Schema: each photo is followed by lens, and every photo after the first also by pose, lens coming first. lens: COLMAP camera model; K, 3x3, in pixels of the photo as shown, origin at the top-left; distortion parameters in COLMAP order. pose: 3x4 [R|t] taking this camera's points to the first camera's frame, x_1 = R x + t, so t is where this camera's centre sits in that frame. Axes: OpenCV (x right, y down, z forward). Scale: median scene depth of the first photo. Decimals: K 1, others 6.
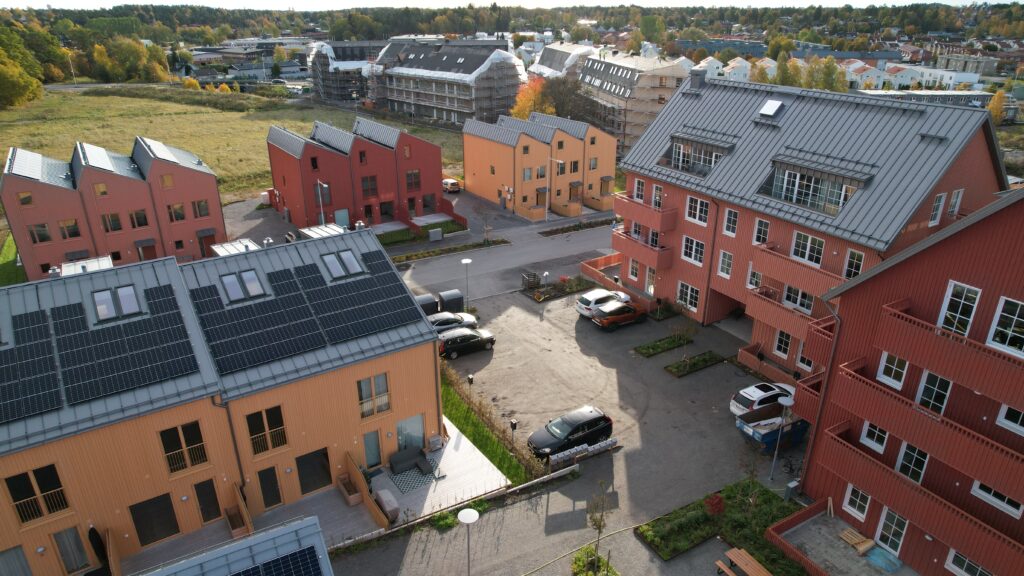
lens RADIAL K [[659.6, 0, 512.0], [0, 659.6, 288.0], [0, 0, 1]] dist [-0.059870, 0.046590]
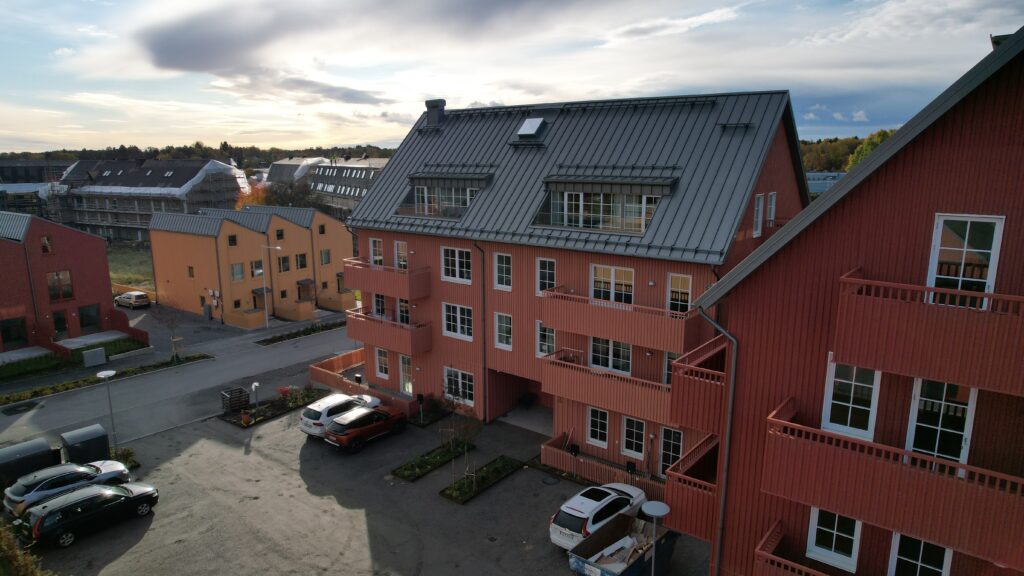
lens RADIAL K [[659.6, 0, 512.0], [0, 659.6, 288.0], [0, 0, 1]] dist [-0.059870, 0.046590]
pose [[0.929816, -0.077432, 0.359786, 0.071615], [0.147713, 0.973935, -0.172137, 0.041246], [-0.337080, 0.213201, 0.917018, 0.301016]]
